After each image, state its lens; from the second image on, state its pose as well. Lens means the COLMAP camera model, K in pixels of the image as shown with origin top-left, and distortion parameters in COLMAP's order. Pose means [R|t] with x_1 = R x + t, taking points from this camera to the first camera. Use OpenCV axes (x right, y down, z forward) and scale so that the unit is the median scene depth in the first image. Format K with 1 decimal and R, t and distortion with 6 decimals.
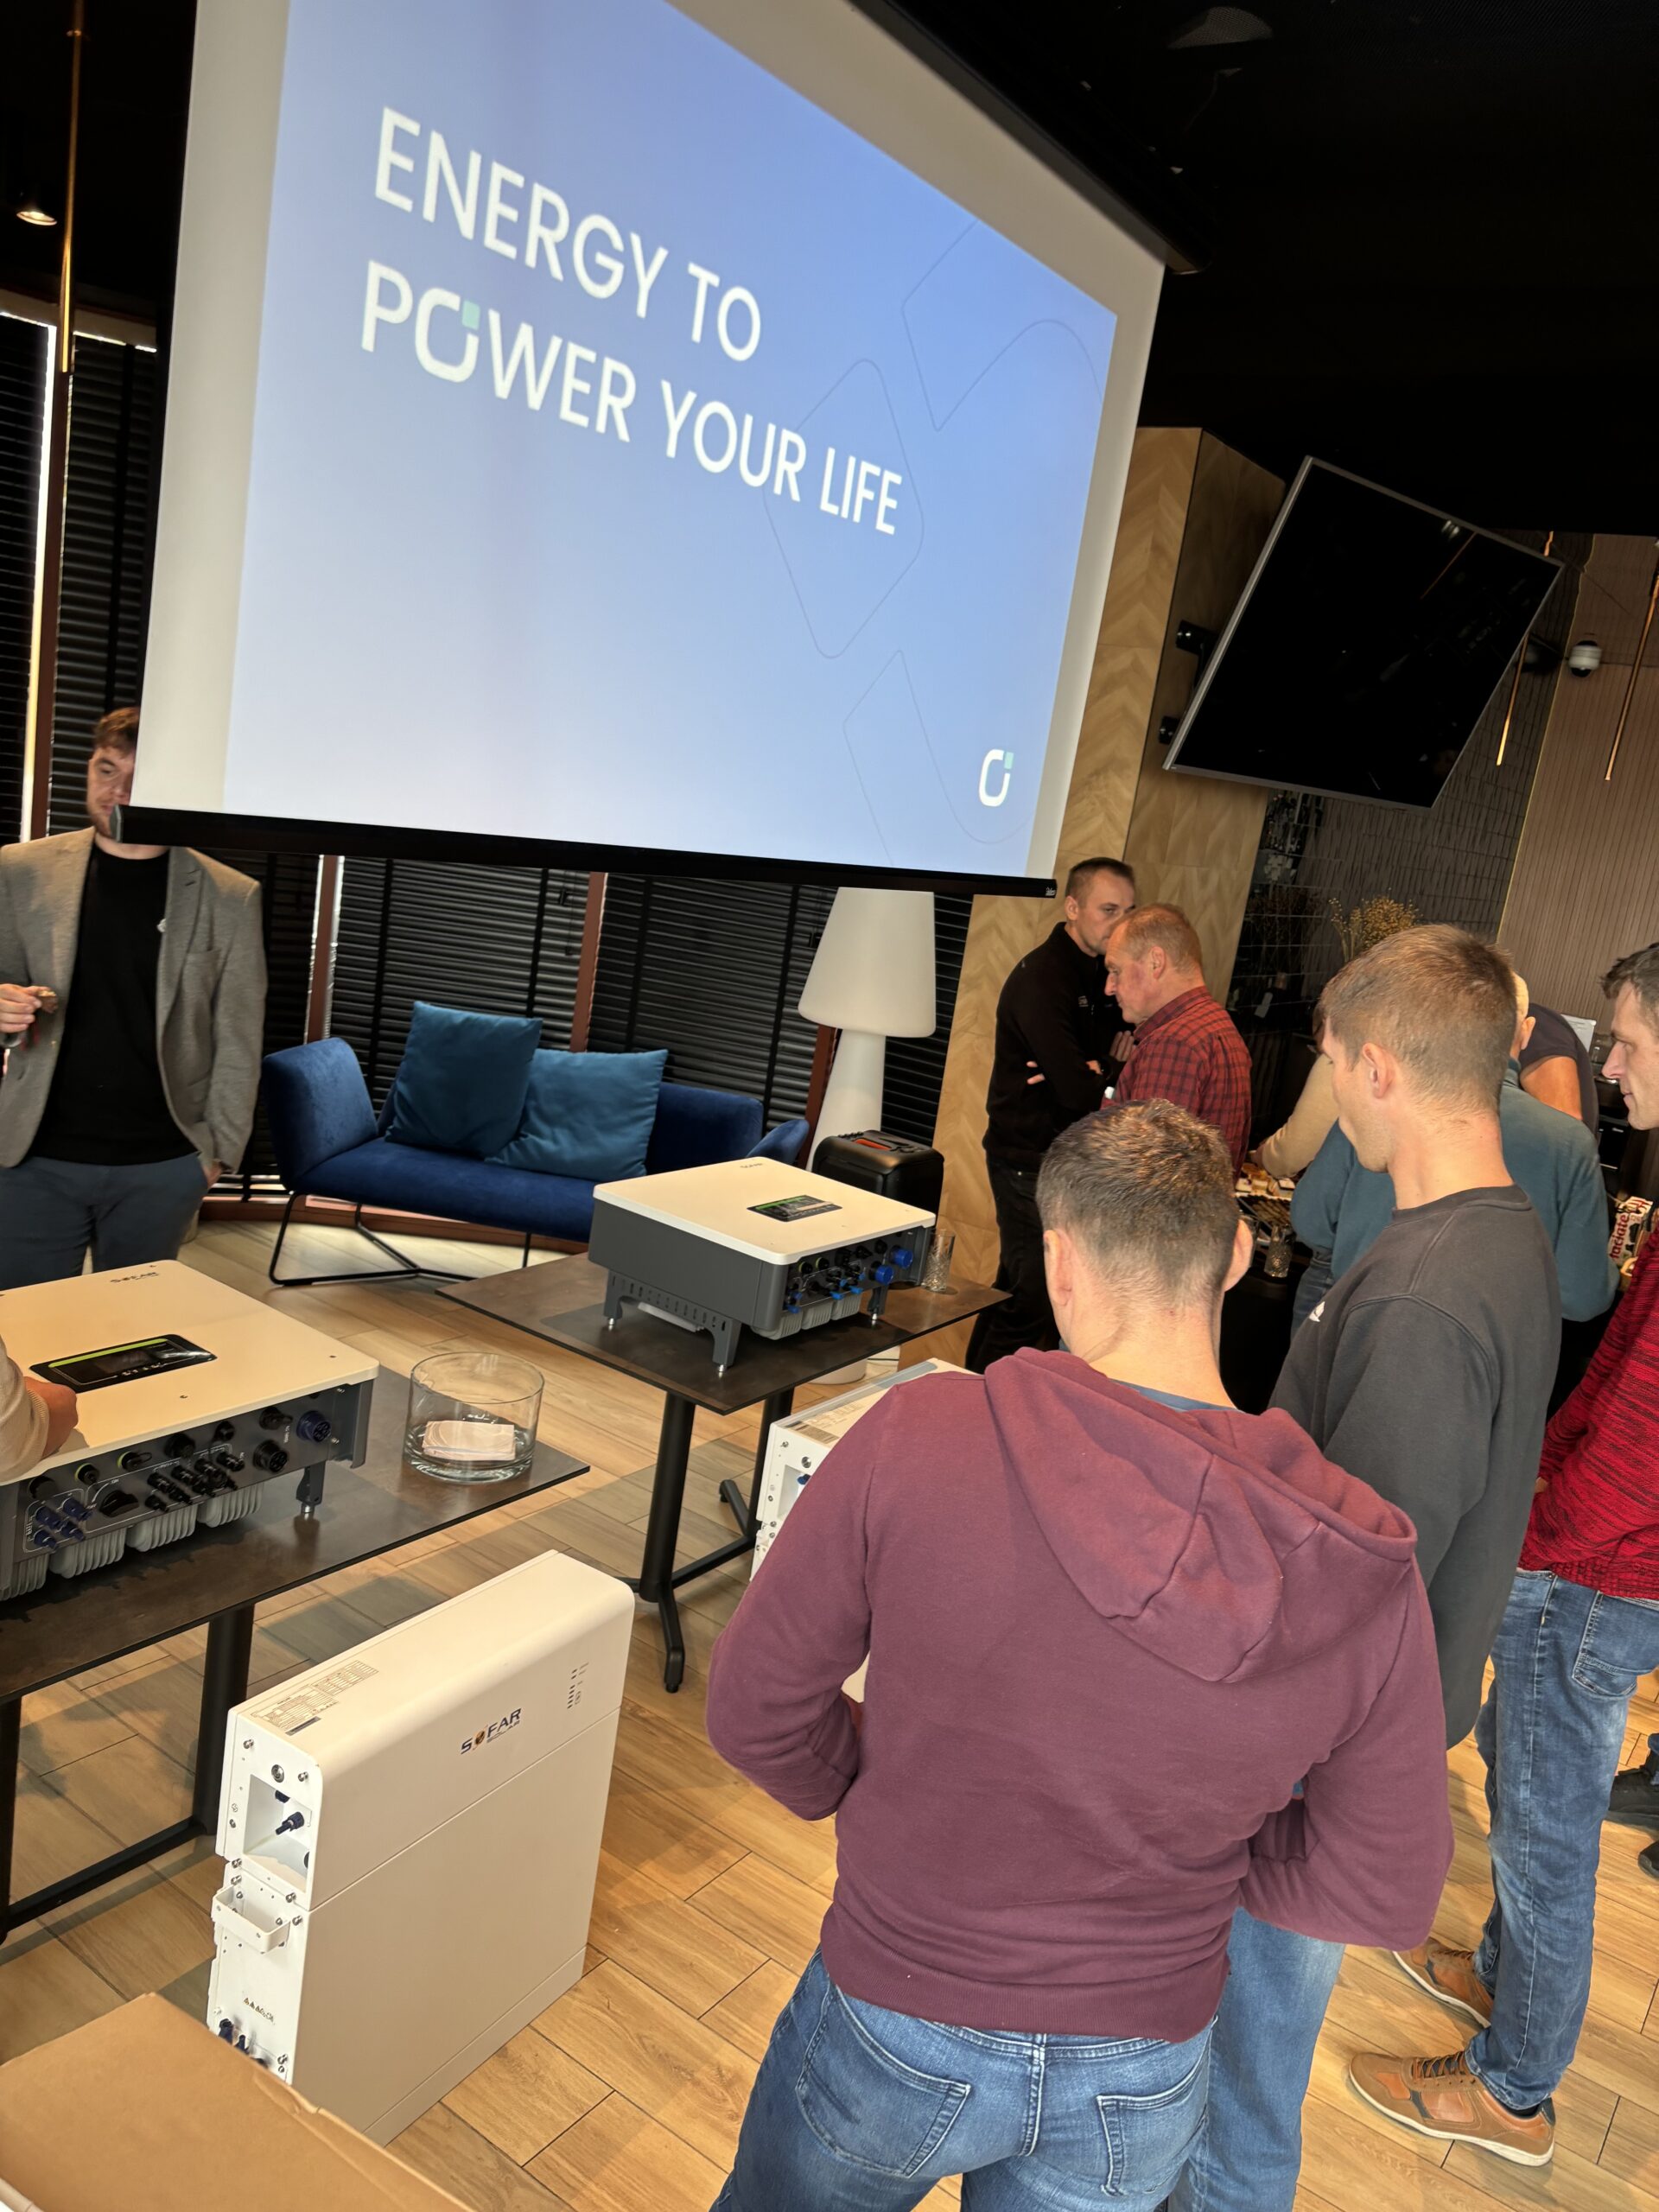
lens RADIAL K [[1678.5, 0, 839.2], [0, 1678.5, 1099.8], [0, 0, 1]] dist [0.038859, -0.028328]
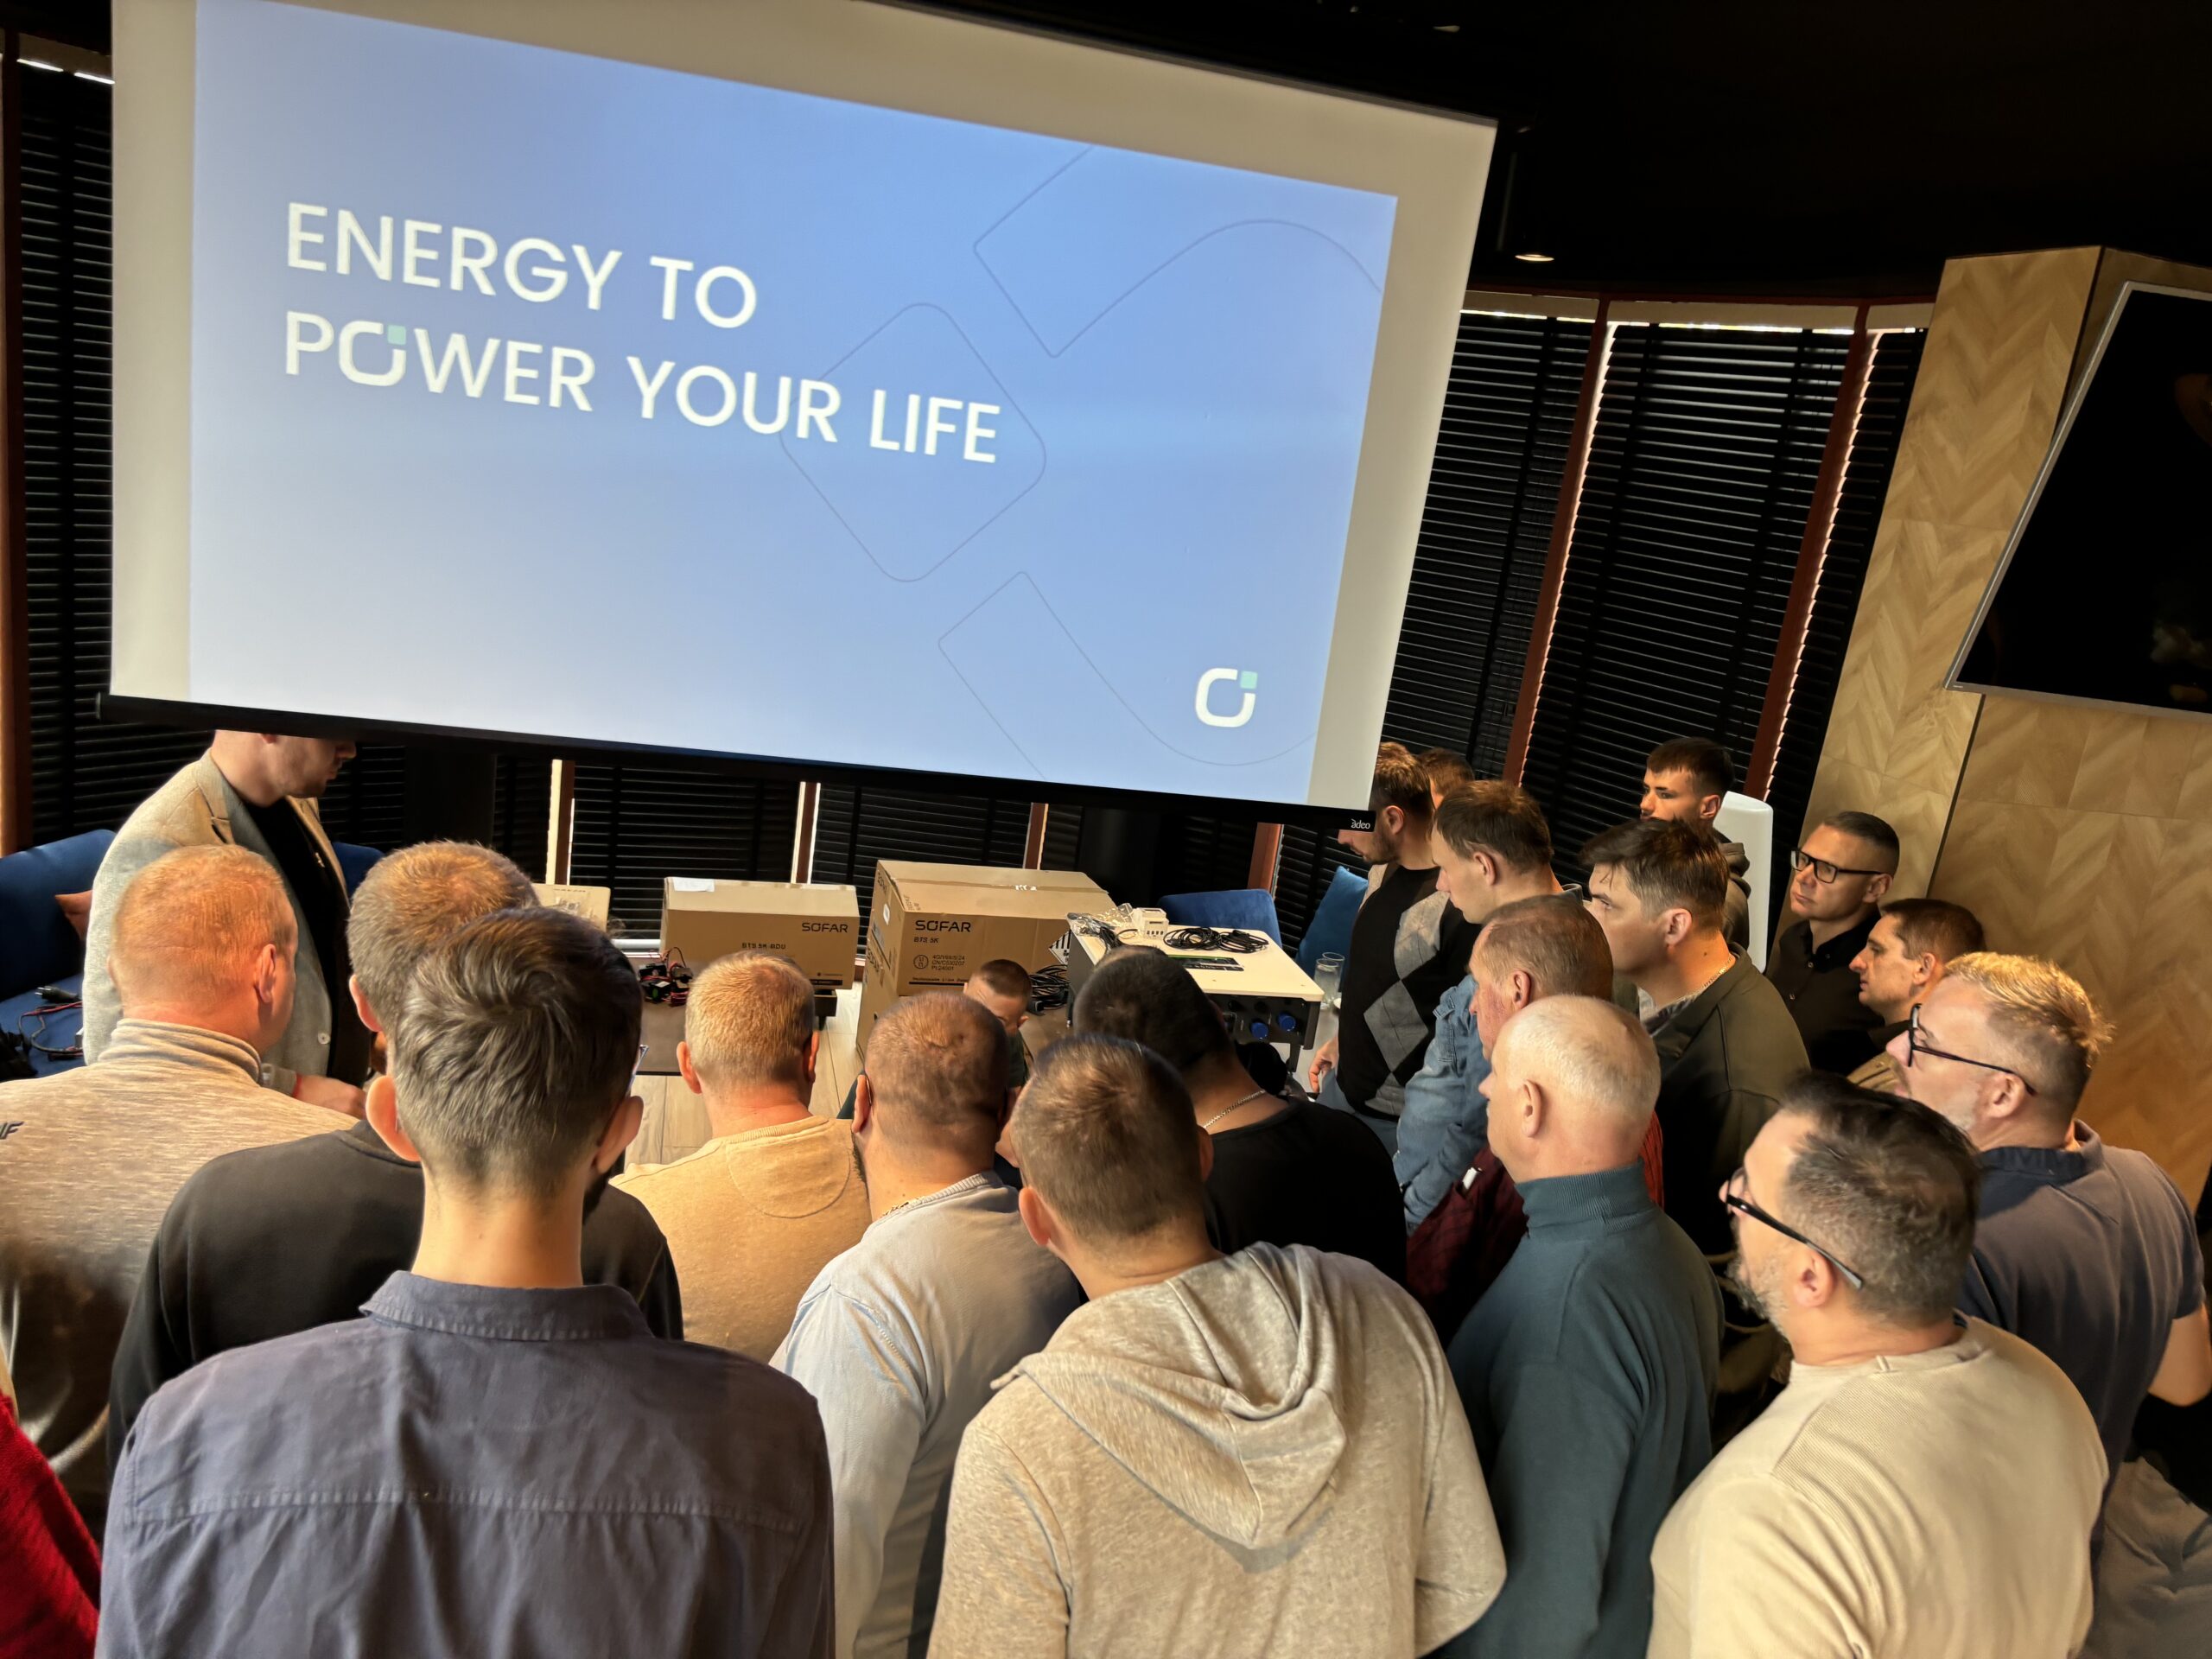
lens RADIAL K [[1678.5, 0, 1097.7], [0, 1678.5, 841.3], [0, 0, 1]] dist [0.038859, -0.028328]
pose [[0.743856, 0.113019, -0.658714, 0.922937], [-0.154549, 0.987972, -0.005013, -0.132798], [0.650225, 0.105532, 0.752376, 0.351347]]
